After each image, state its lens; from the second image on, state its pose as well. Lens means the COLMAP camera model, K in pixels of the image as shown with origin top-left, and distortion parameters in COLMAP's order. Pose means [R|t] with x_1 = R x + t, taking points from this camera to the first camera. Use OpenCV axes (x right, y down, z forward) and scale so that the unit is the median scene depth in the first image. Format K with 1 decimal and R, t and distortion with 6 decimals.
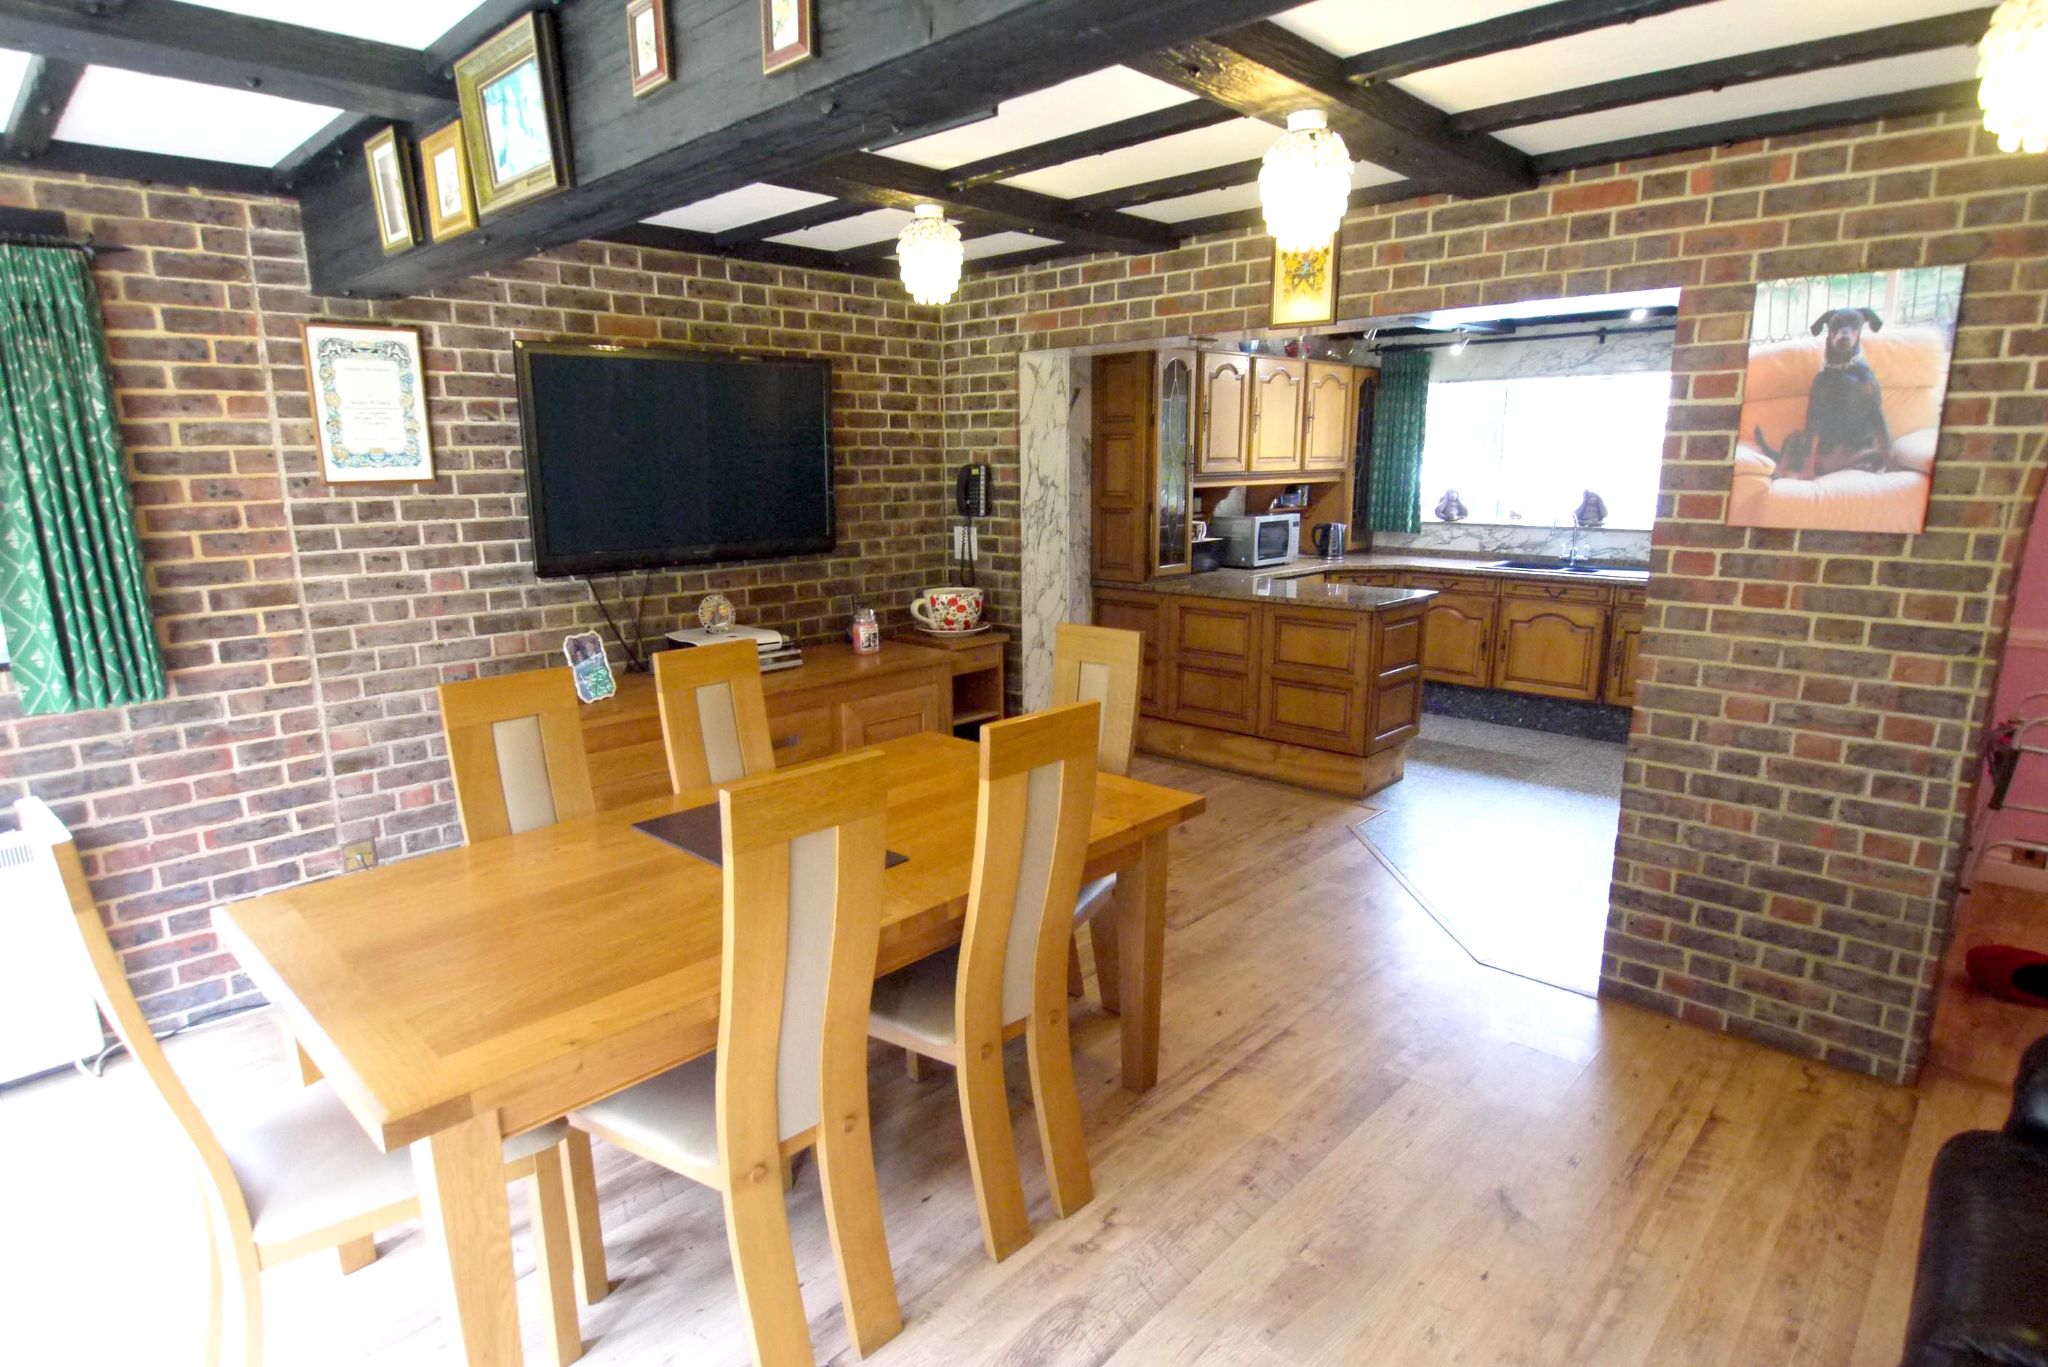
lens RADIAL K [[1084.3, 0, 1018.0], [0, 1084.3, 686.9], [0, 0, 1]] dist [-0.007051, -0.003784]
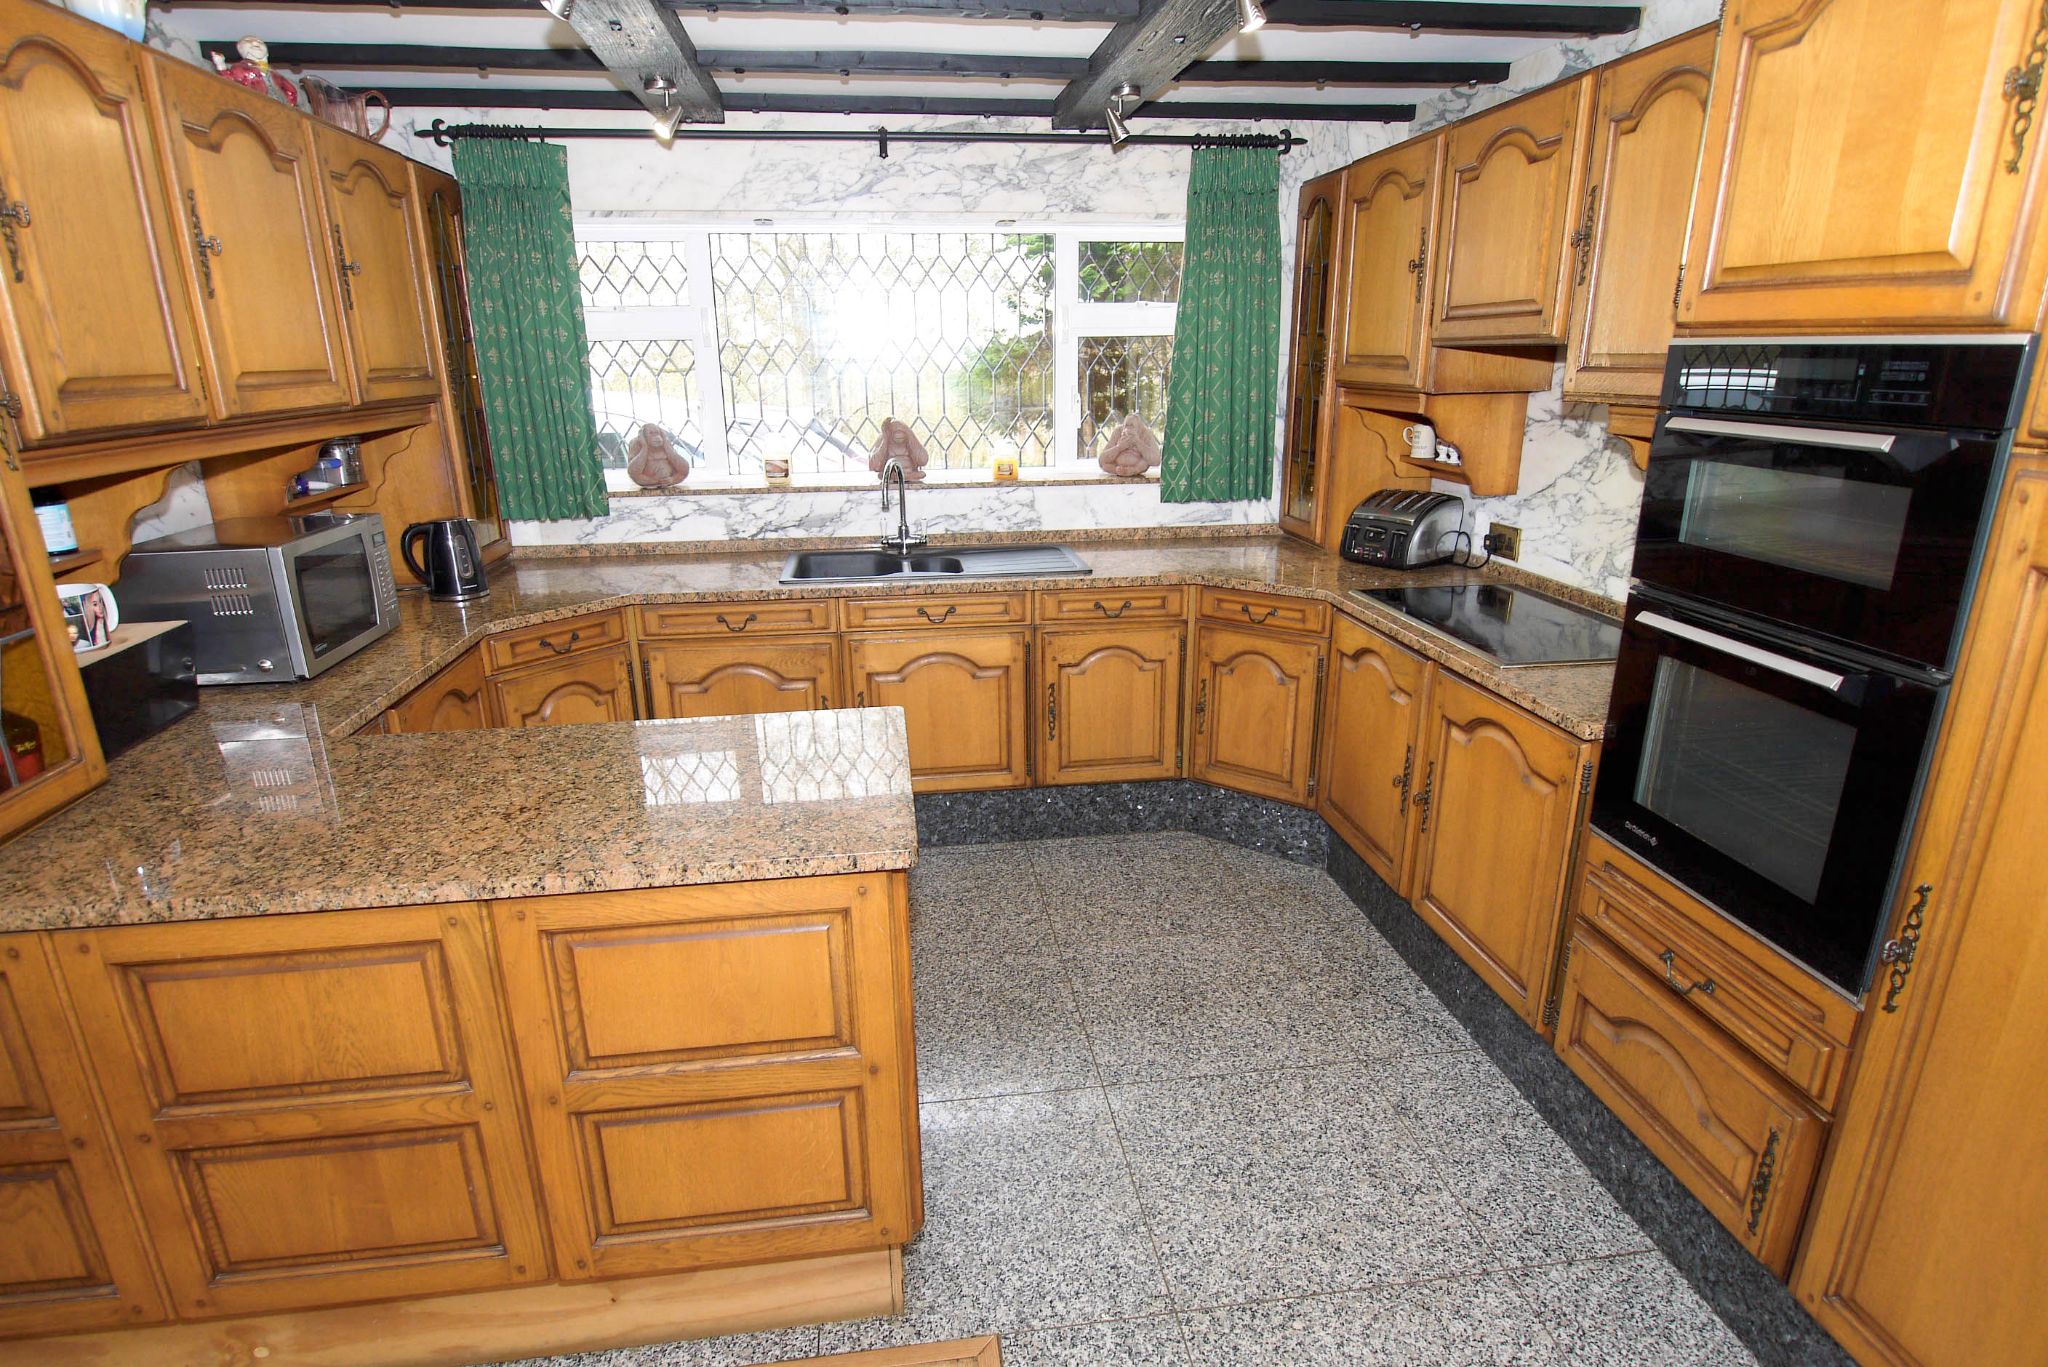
lens RADIAL K [[1084.3, 0, 1018.0], [0, 1084.3, 694.7], [0, 0, 1]] dist [-0.007051, -0.003784]
pose [[0.617598, -0.238701, 0.749396, 0.234775], [0.168815, 0.970856, 0.170116, -0.327681], [-0.768163, 0.021446, 0.639896, 1.492402]]
